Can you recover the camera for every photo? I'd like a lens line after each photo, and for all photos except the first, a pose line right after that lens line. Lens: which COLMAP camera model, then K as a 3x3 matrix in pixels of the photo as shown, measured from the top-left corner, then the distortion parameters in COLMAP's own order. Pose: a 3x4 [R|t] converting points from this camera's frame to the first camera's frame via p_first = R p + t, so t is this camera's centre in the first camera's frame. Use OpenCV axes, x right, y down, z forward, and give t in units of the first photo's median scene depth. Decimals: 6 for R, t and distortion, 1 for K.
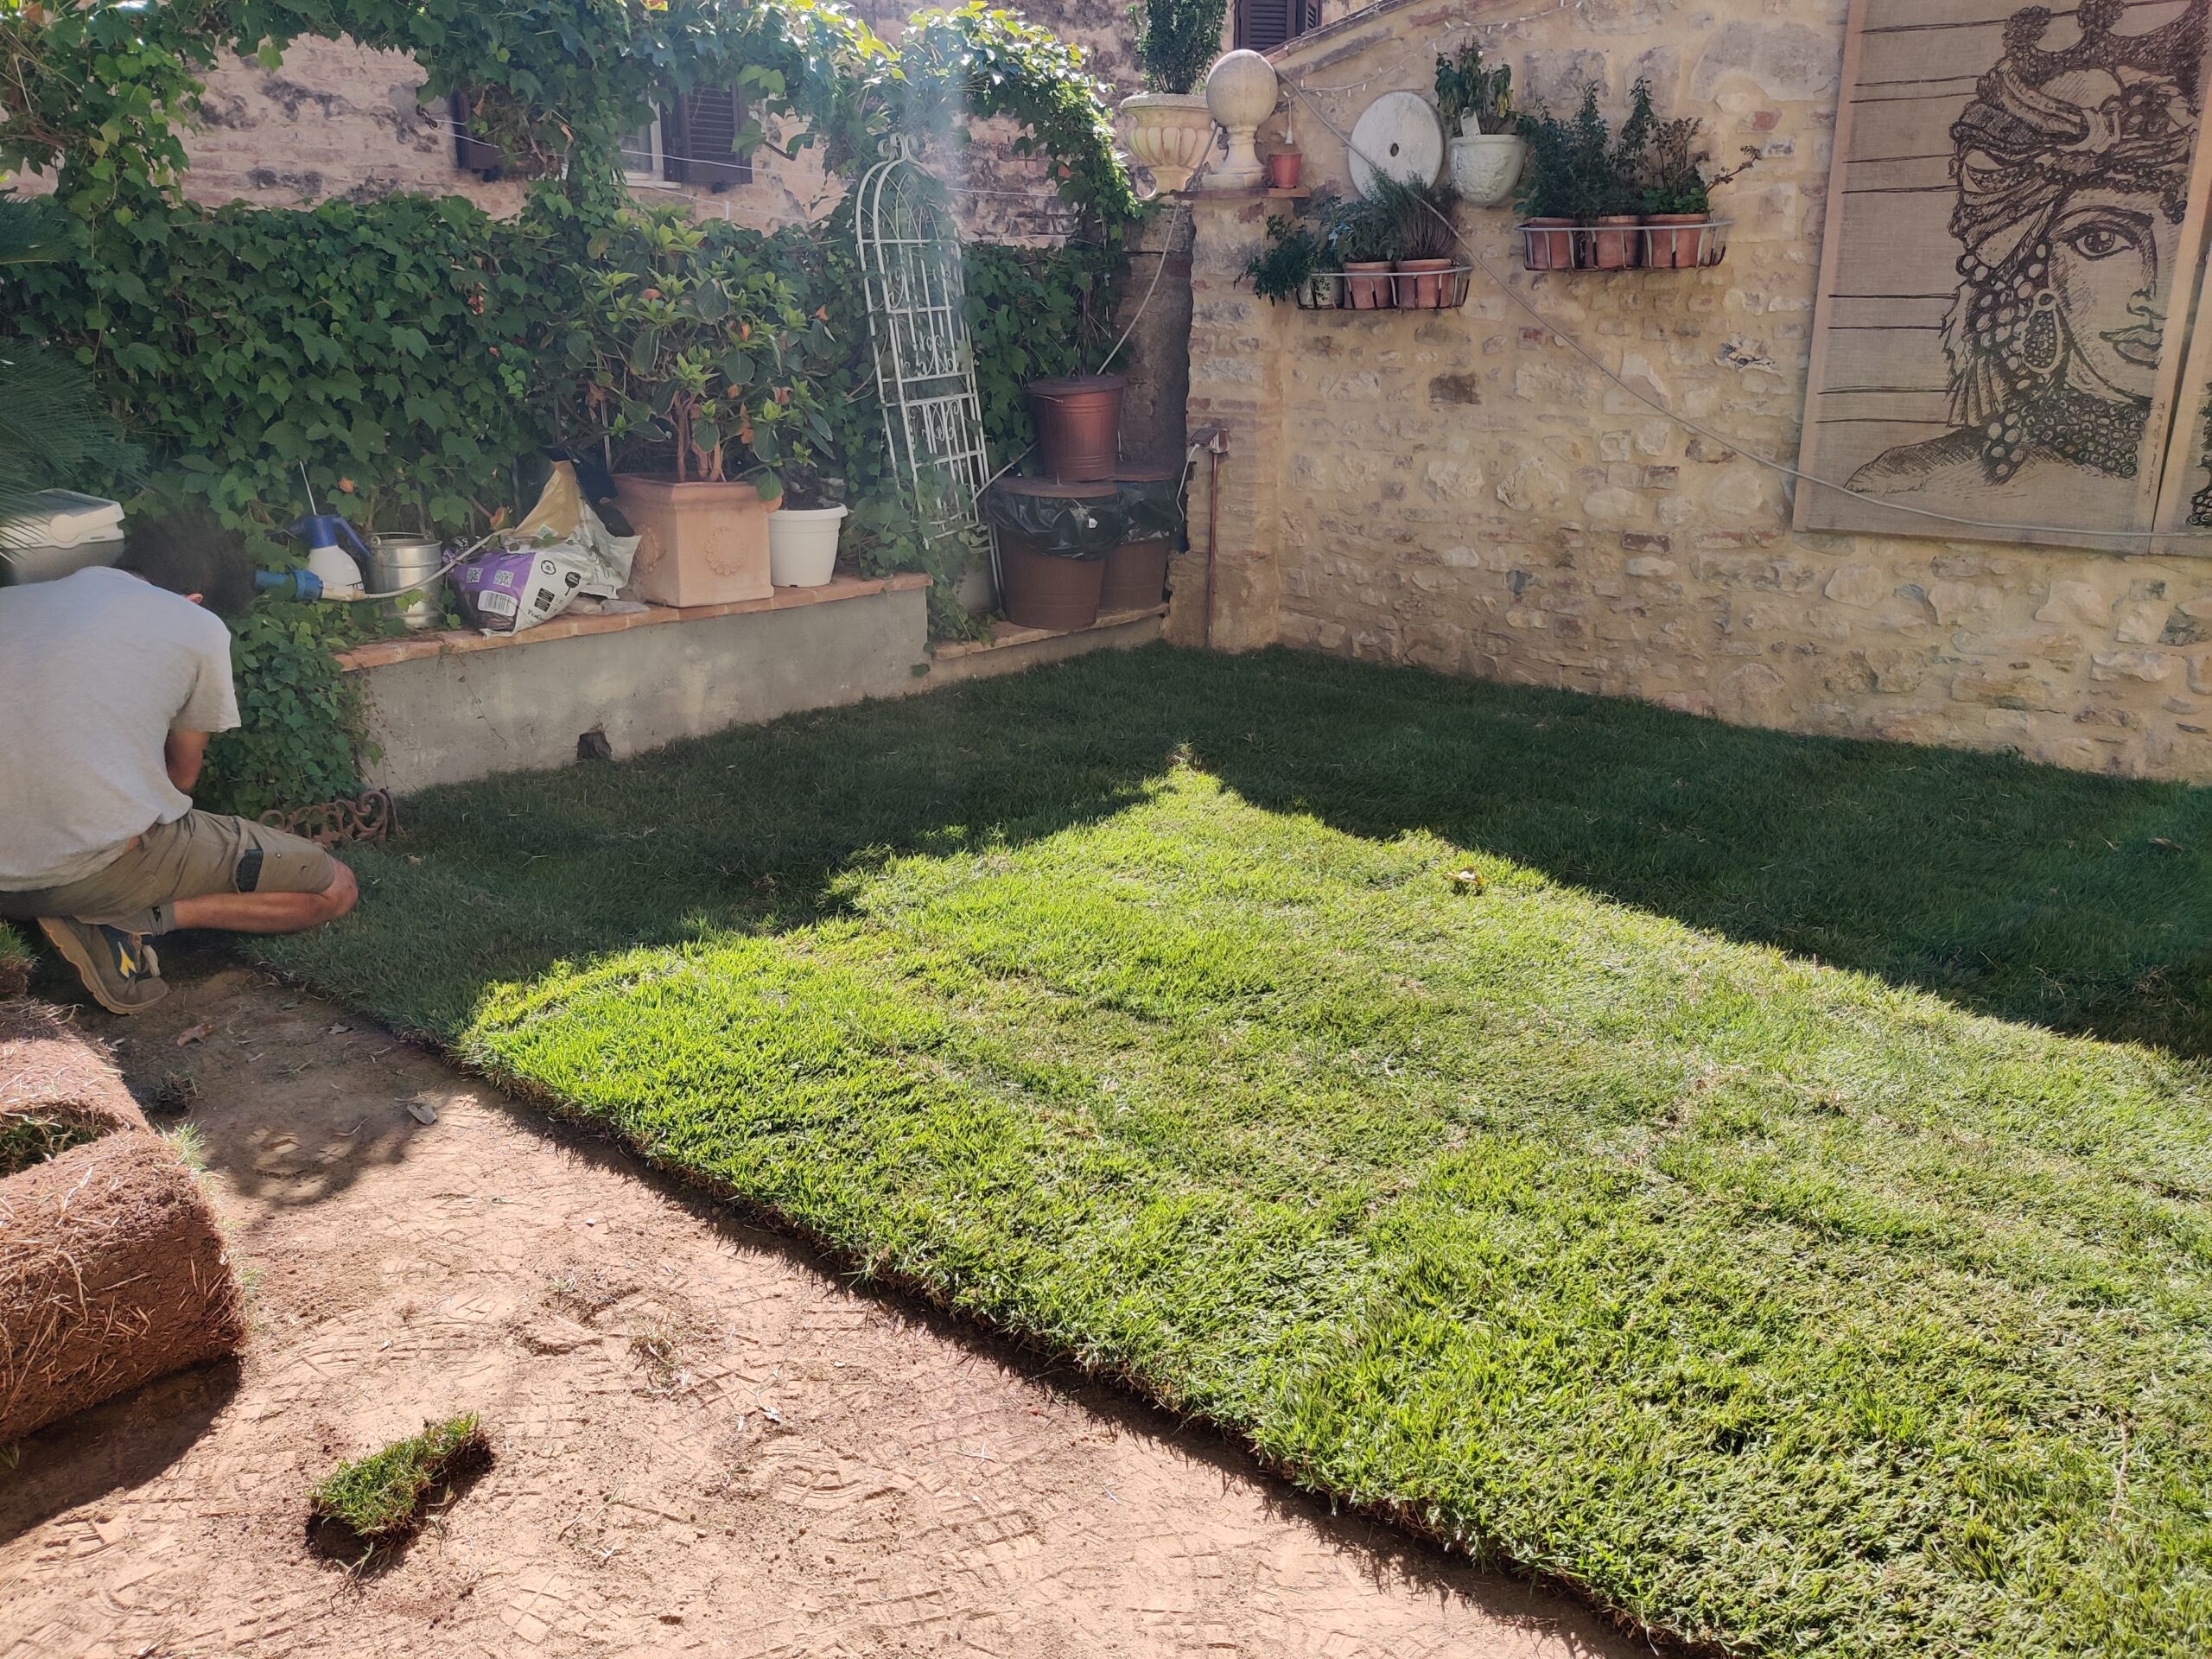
lens RADIAL K [[1704.1, 0, 1099.5], [0, 1704.1, 825.9], [0, 0, 1]] dist [0.021870, -0.028836]
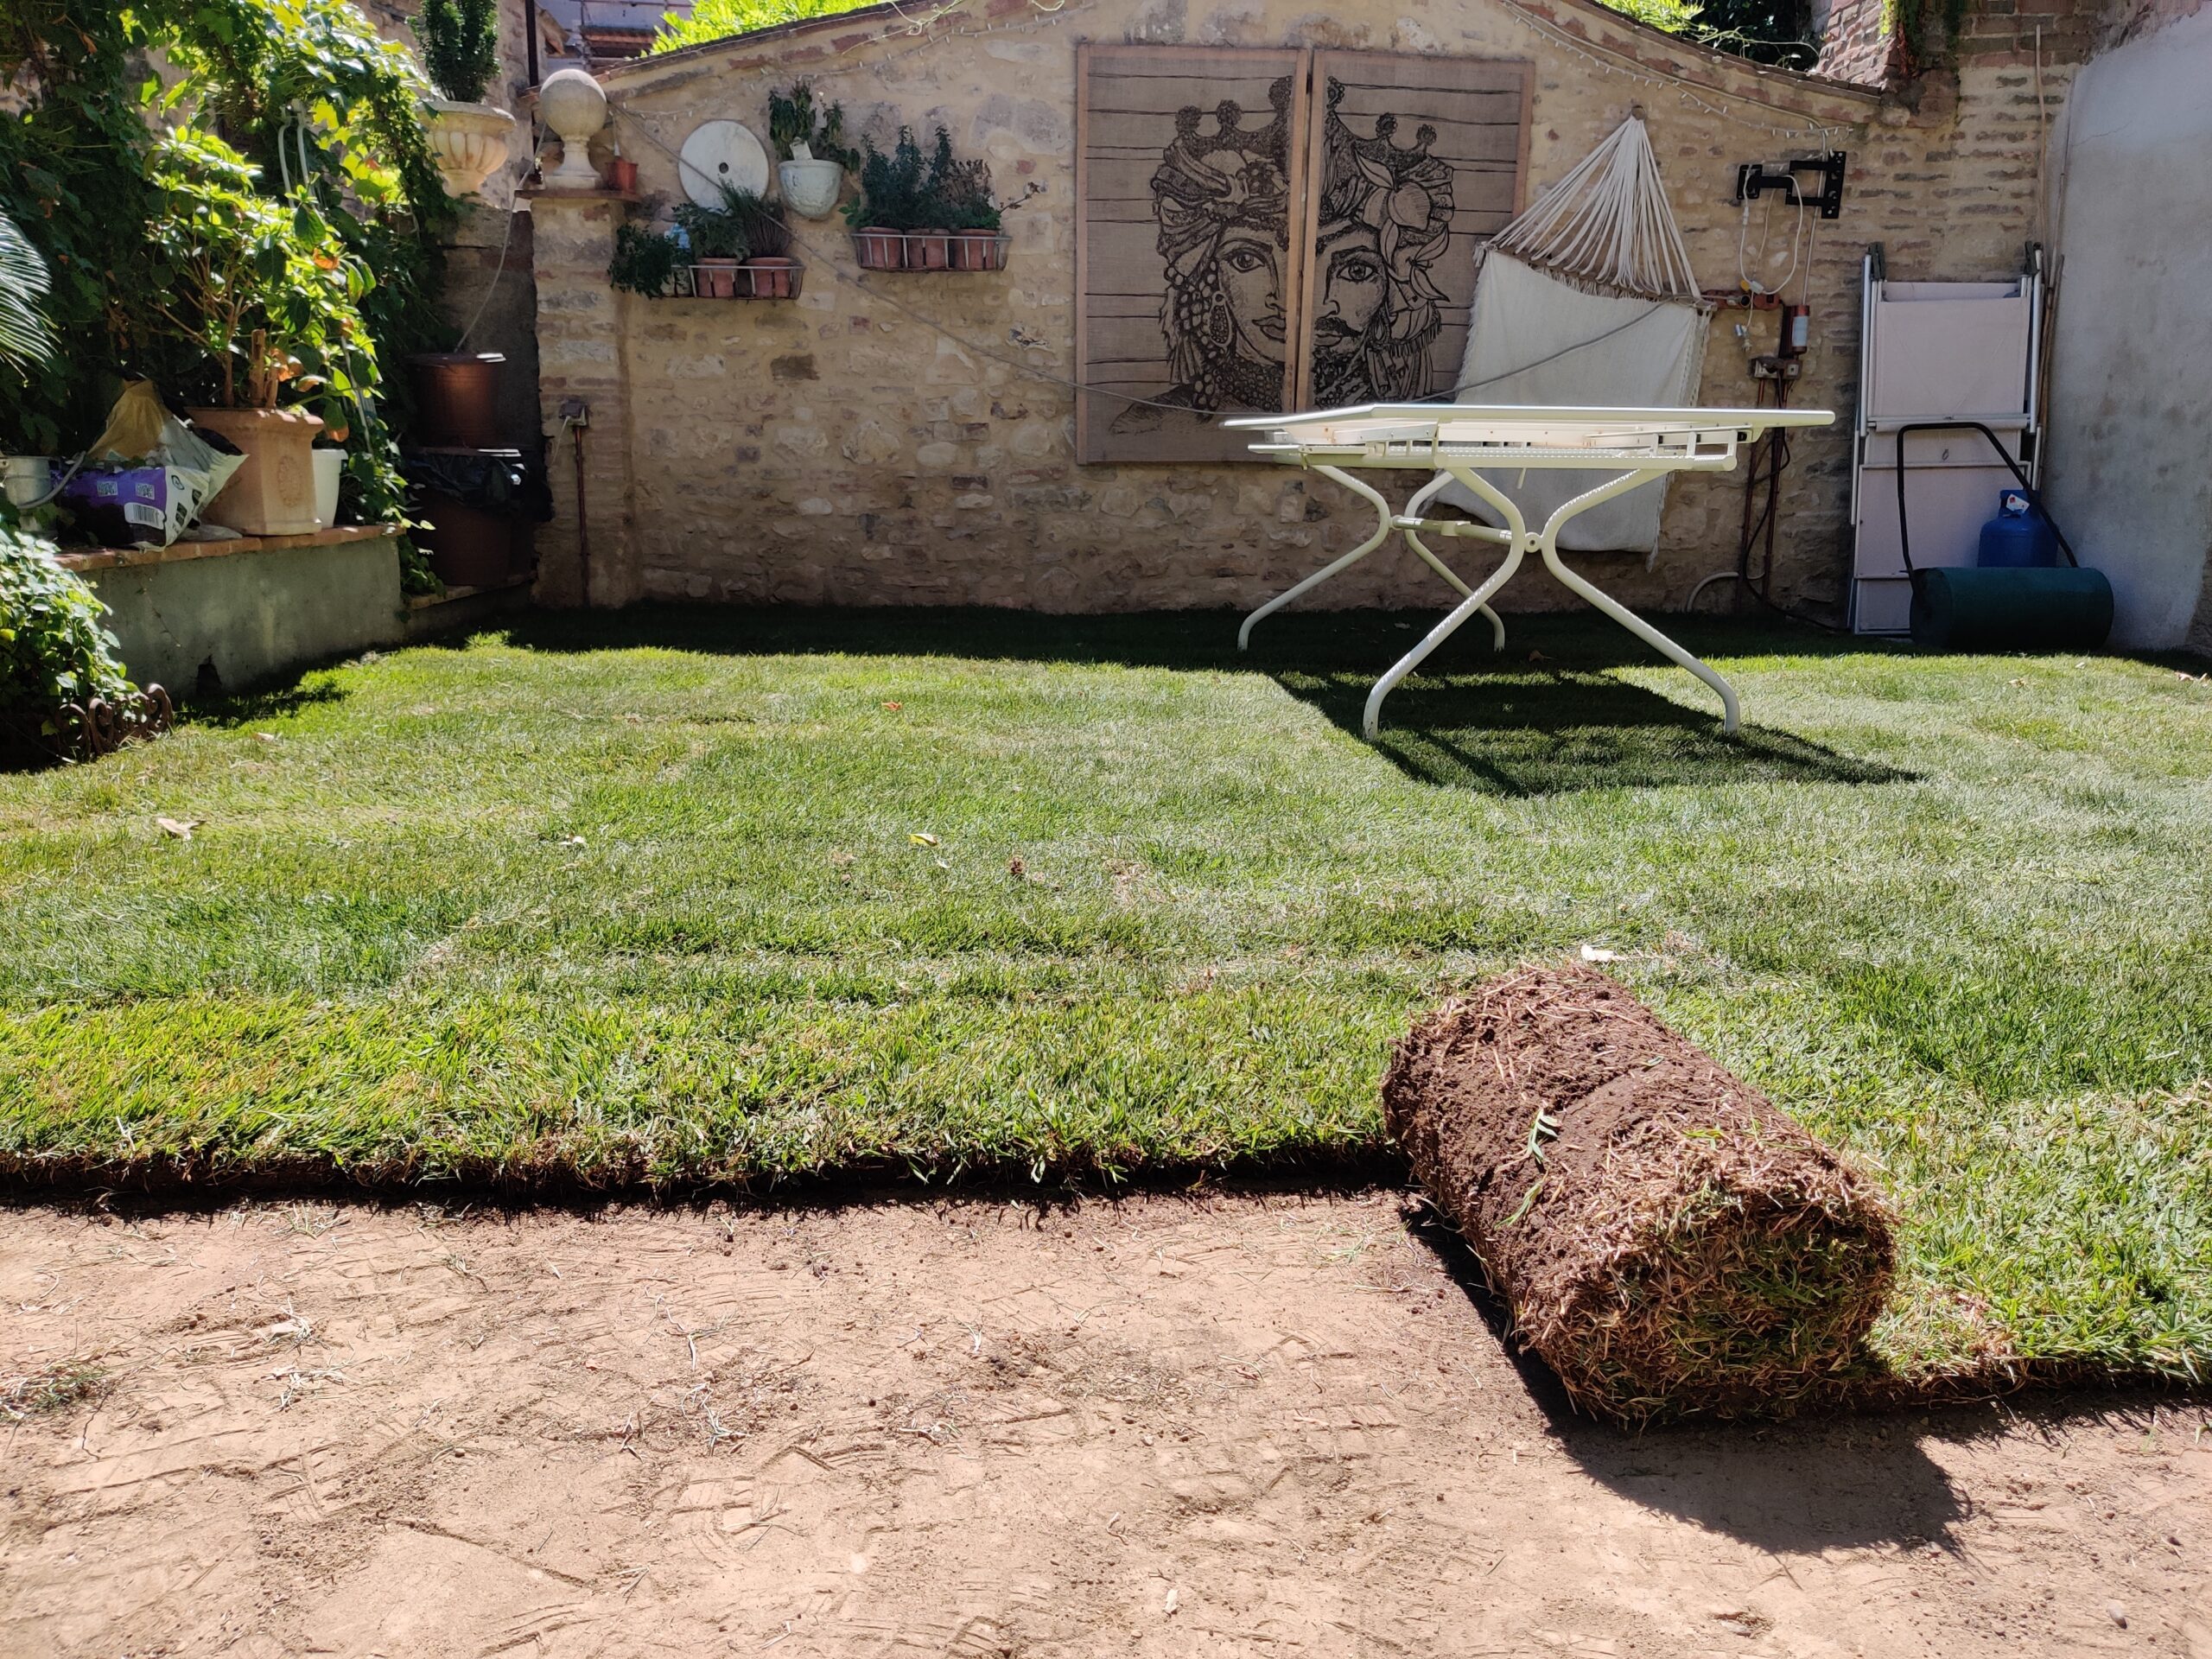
lens RADIAL K [[1704.1, 0, 1123.5], [0, 1704.1, 843.1], [0, 0, 1]] dist [0.021870, -0.028836]
pose [[0.746458, -0.151589, 0.647936, -0.515172], [0.193076, 0.981158, 0.007114, 0.128327], [-0.636806, 0.119790, 0.761661, -0.044126]]
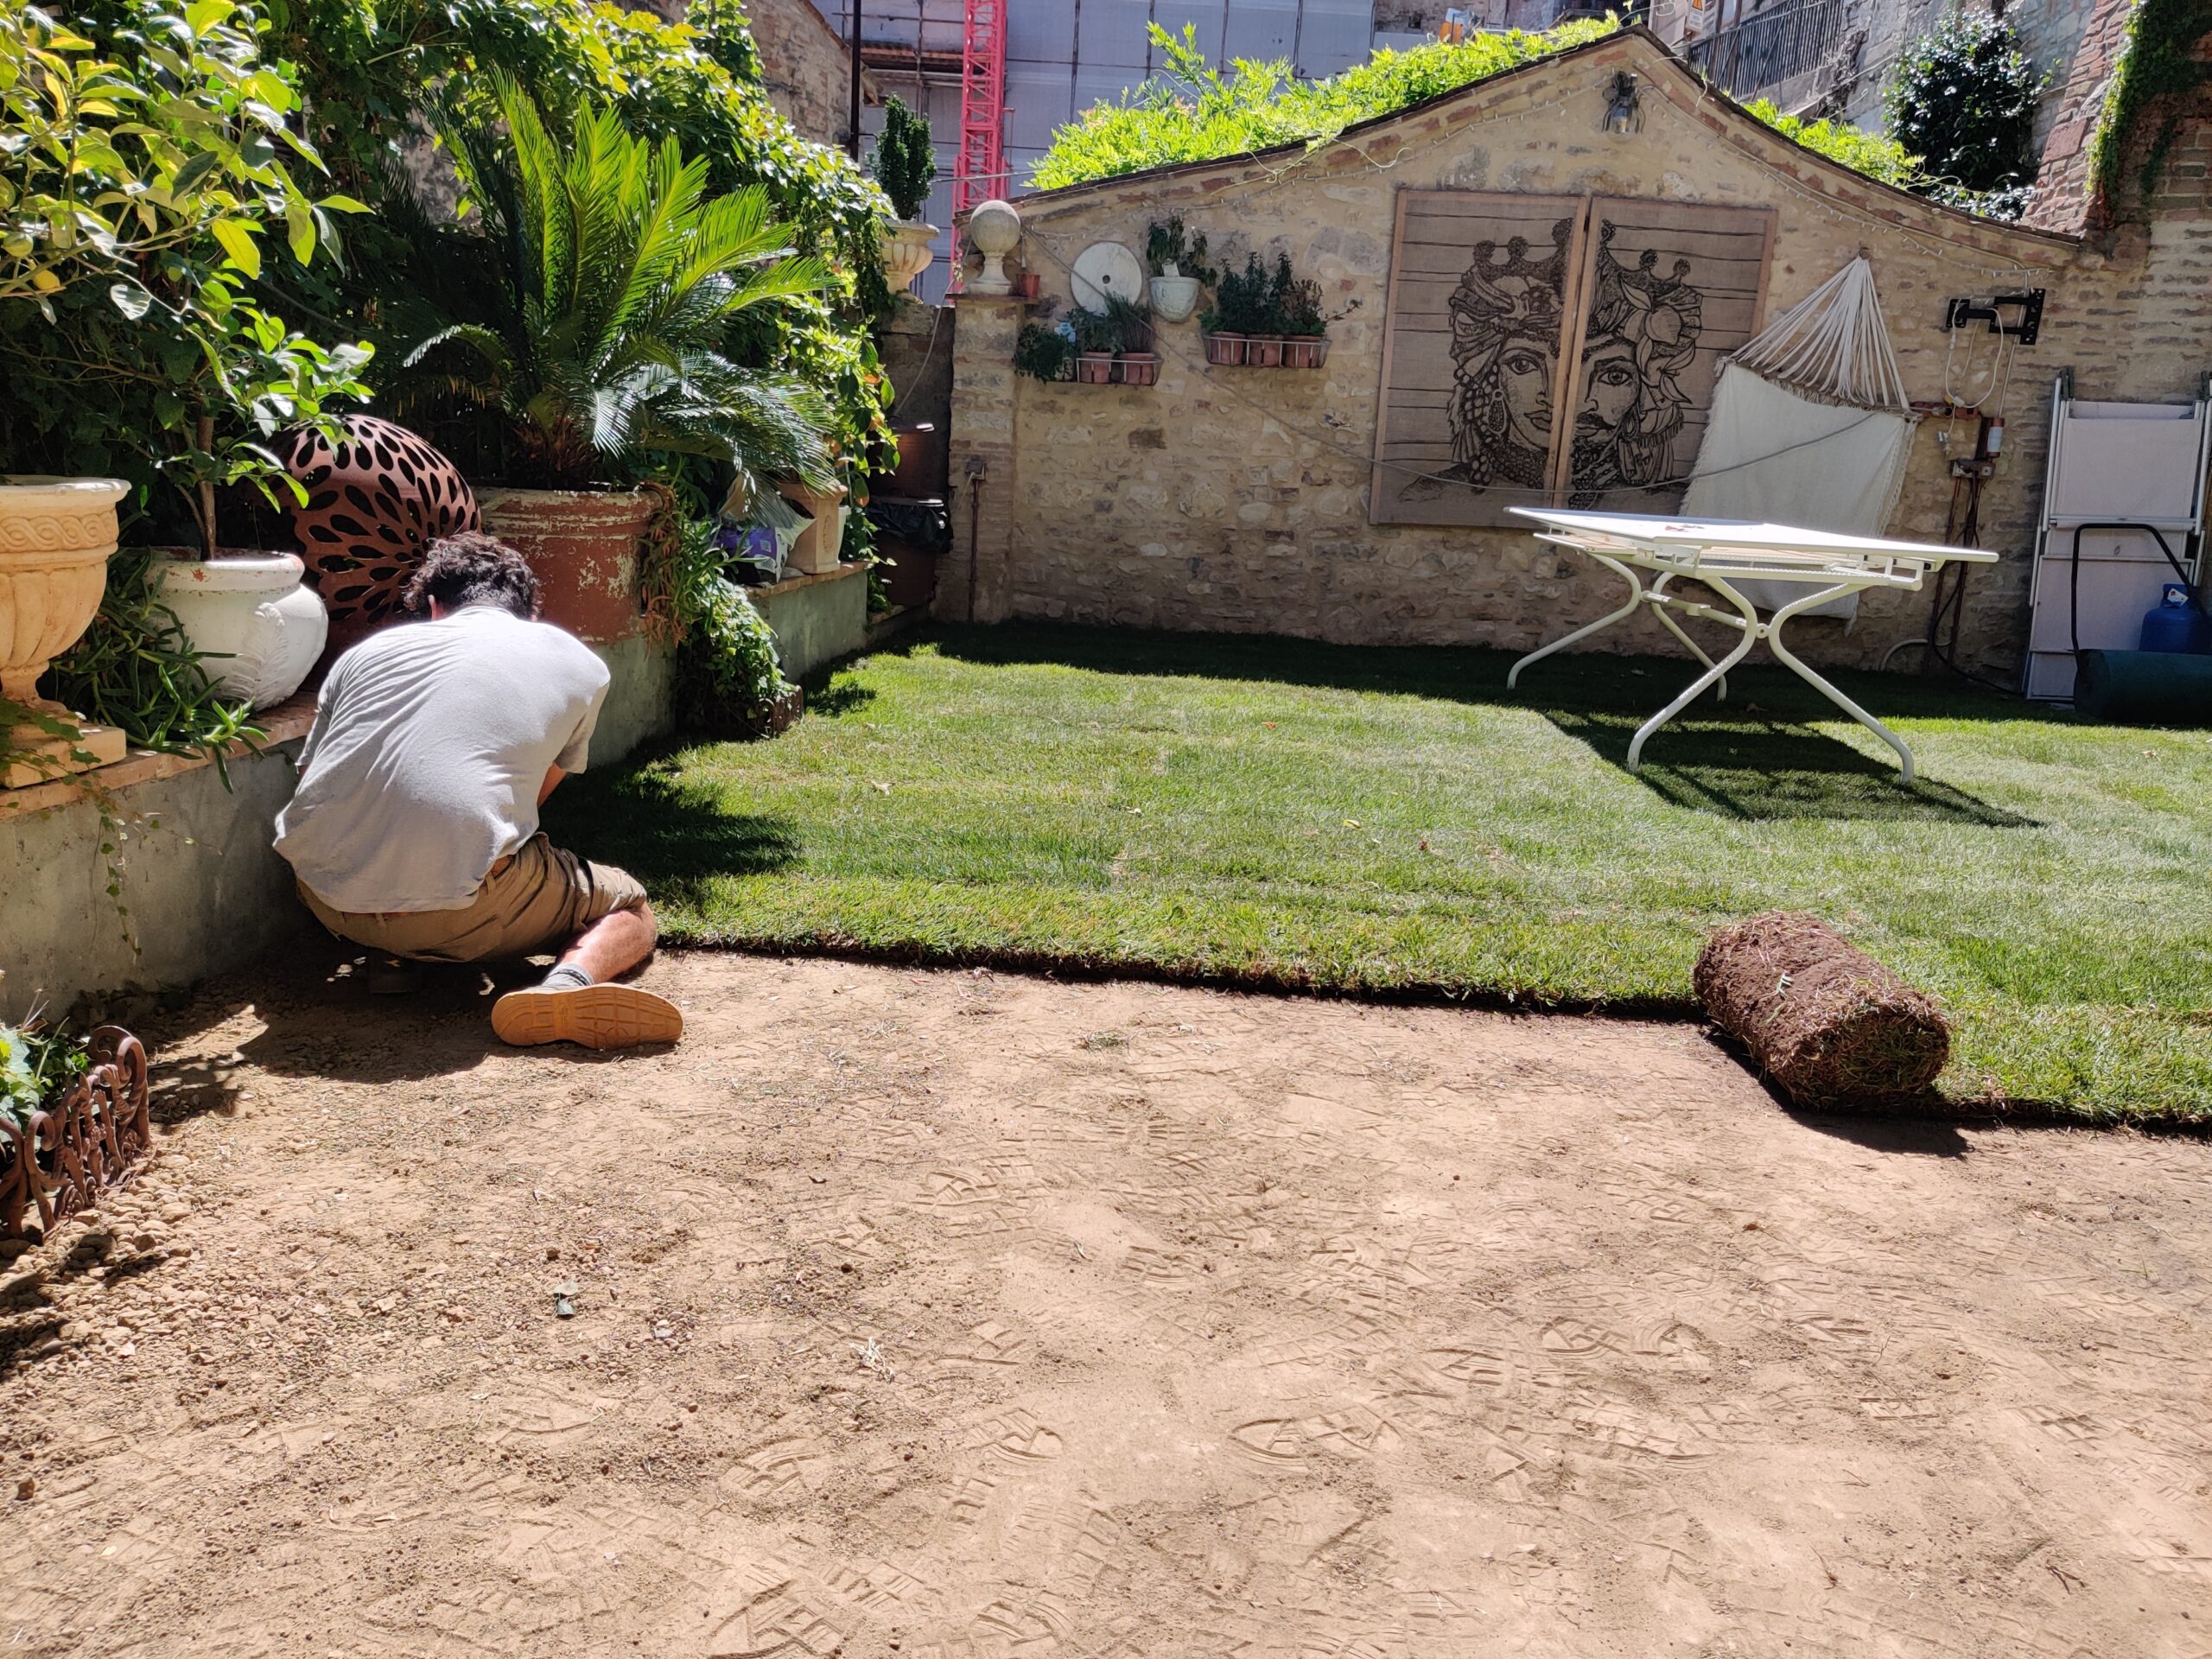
lens RADIAL K [[1704.1, 0, 1119.8], [0, 1704.1, 834.8], [0, 0, 1]] dist [0.021870, -0.028836]
pose [[0.812649, -0.101692, 0.573813, -0.804687], [0.129560, 0.991541, -0.007763, 0.114829], [-0.568169, 0.080652, 0.818950, -0.223169]]
